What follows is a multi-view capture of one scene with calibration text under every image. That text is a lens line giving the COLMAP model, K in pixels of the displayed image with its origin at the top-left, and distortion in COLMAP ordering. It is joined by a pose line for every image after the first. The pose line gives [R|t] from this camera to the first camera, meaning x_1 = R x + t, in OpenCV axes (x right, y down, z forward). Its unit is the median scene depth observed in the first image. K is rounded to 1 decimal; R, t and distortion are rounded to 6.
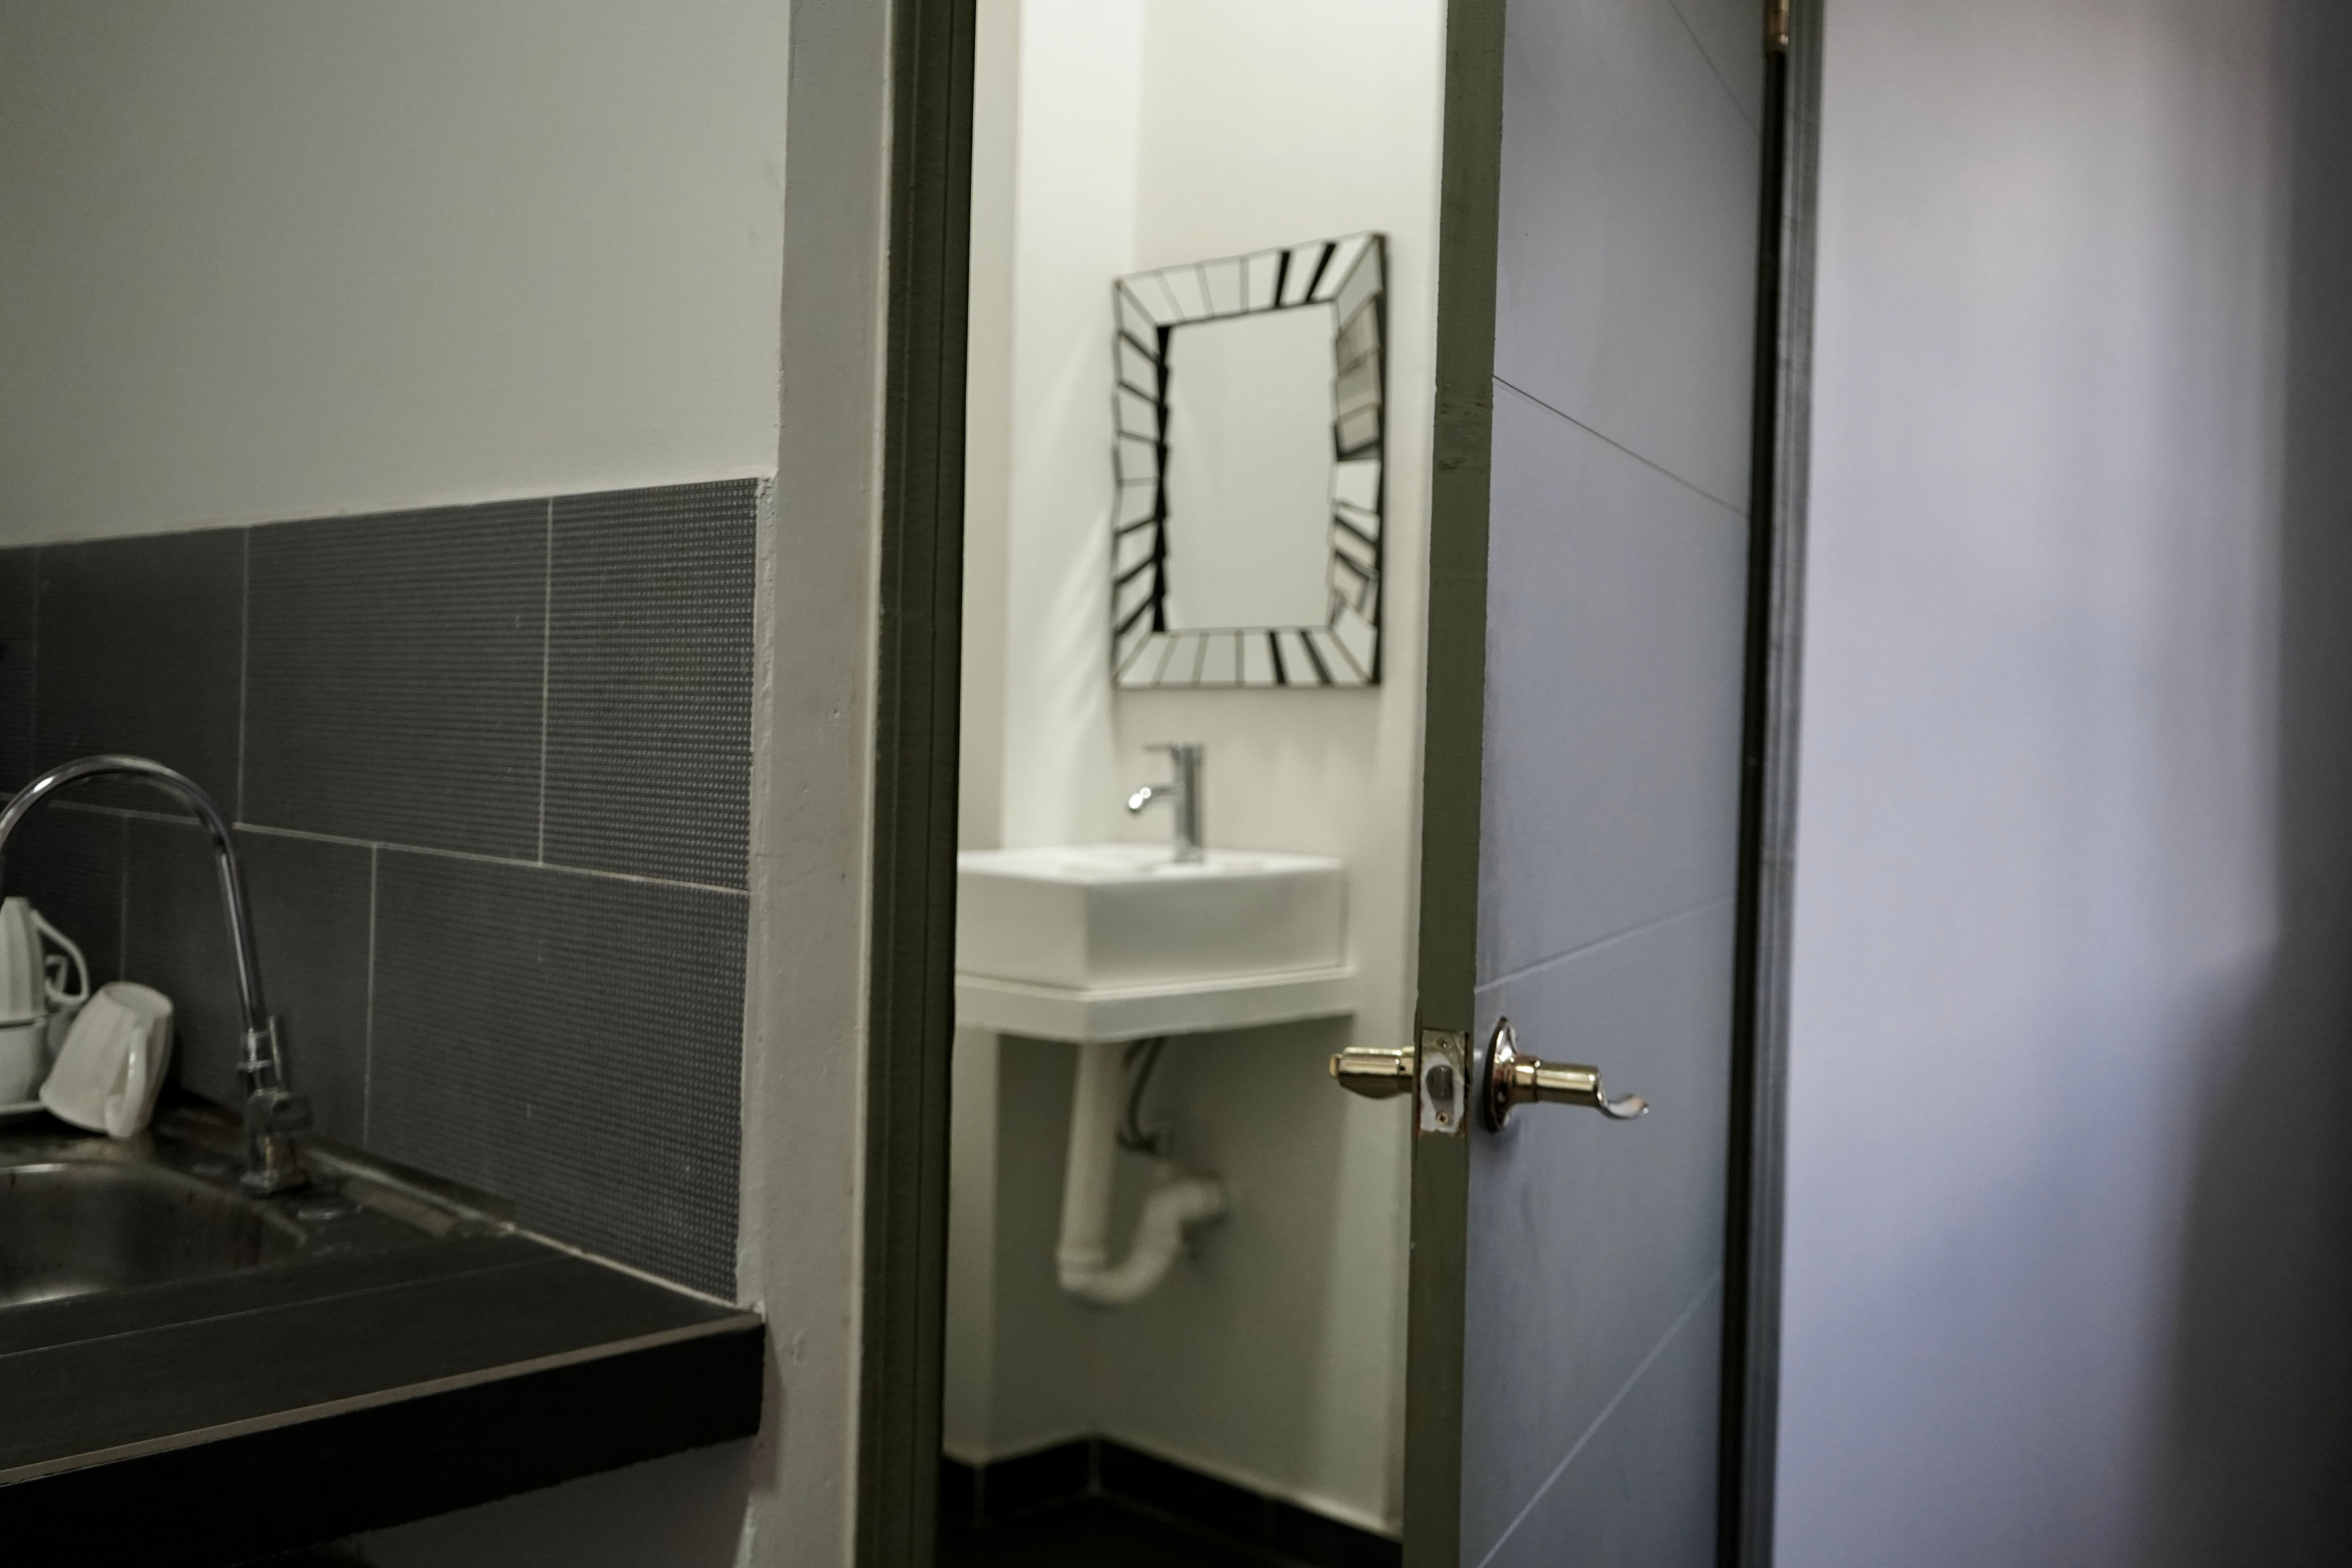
lens RADIAL K [[2248.7, 0, 1176.0], [0, 2248.7, 784.0], [0, 0, 1]] dist [-0.009999, -0.005983]
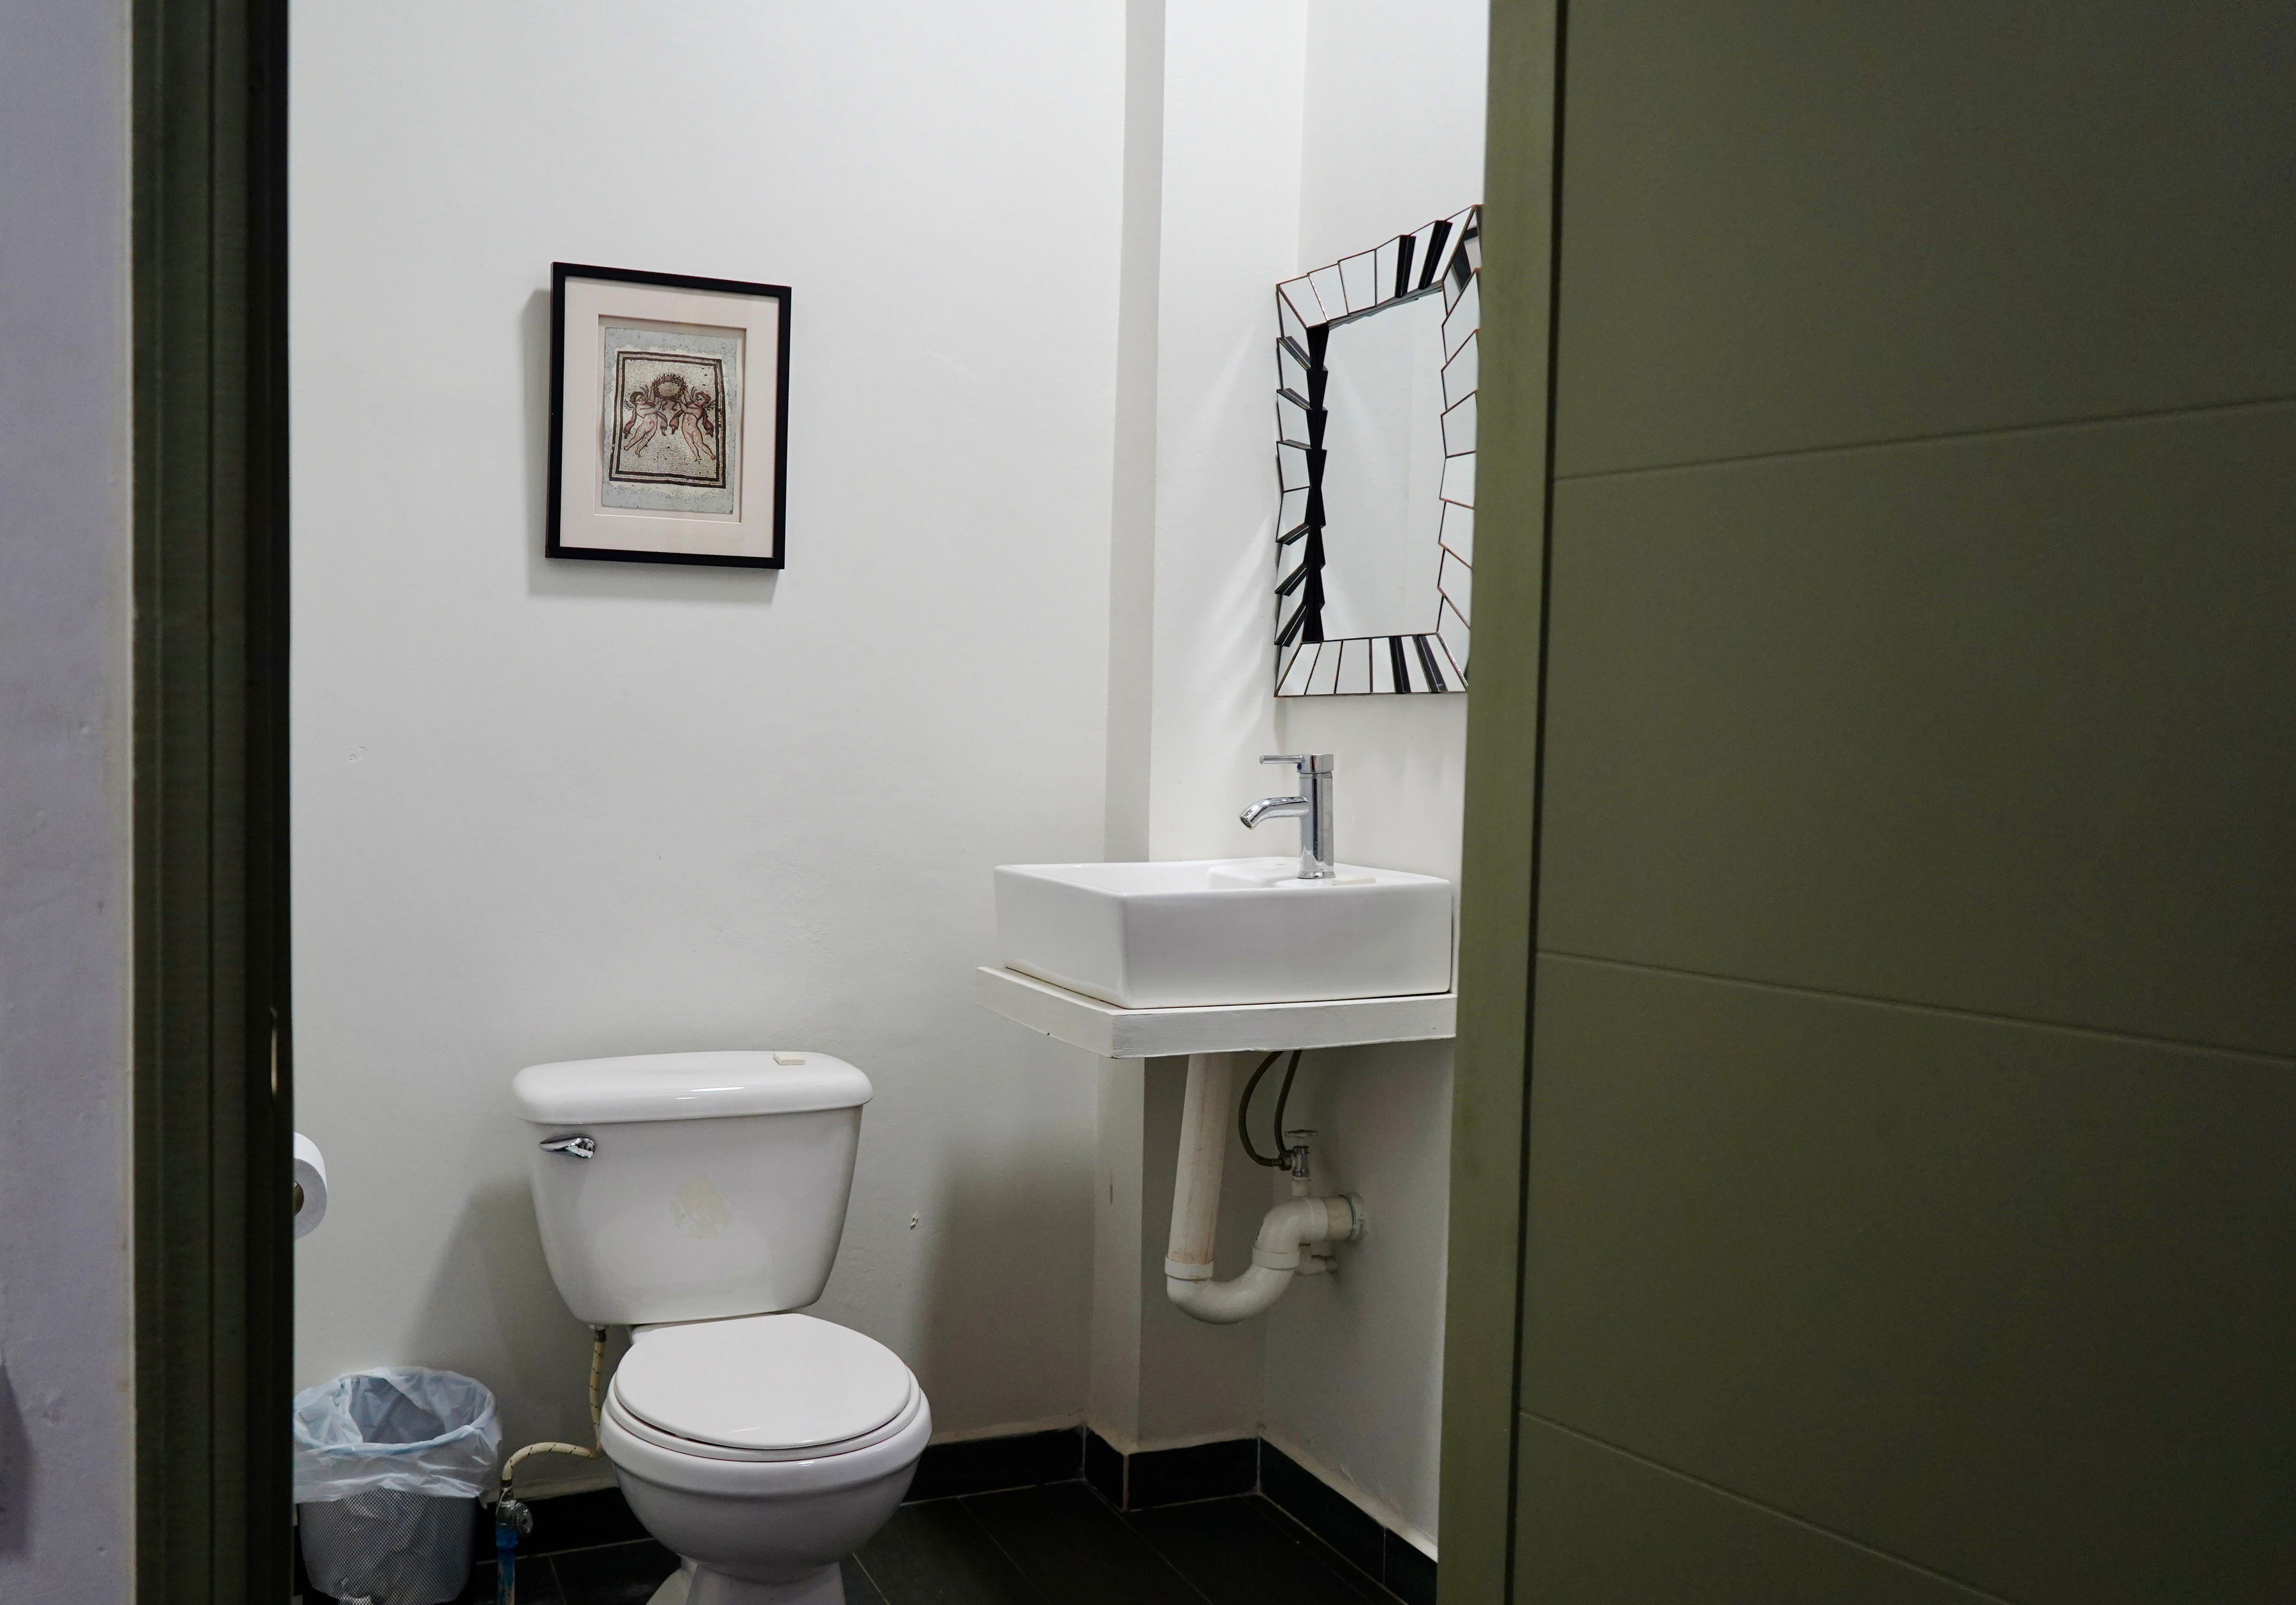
lens RADIAL K [[1950.6, 0, 1144.2], [0, 1950.6, 840.8], [0, 0, 1]] dist [-0.048667, -0.001418]
pose [[0.937960, 0.010421, -0.346586, 0.229065], [-0.001216, 0.999641, 0.026766, -0.003102], [0.346740, -0.024684, 0.937636, 0.179988]]
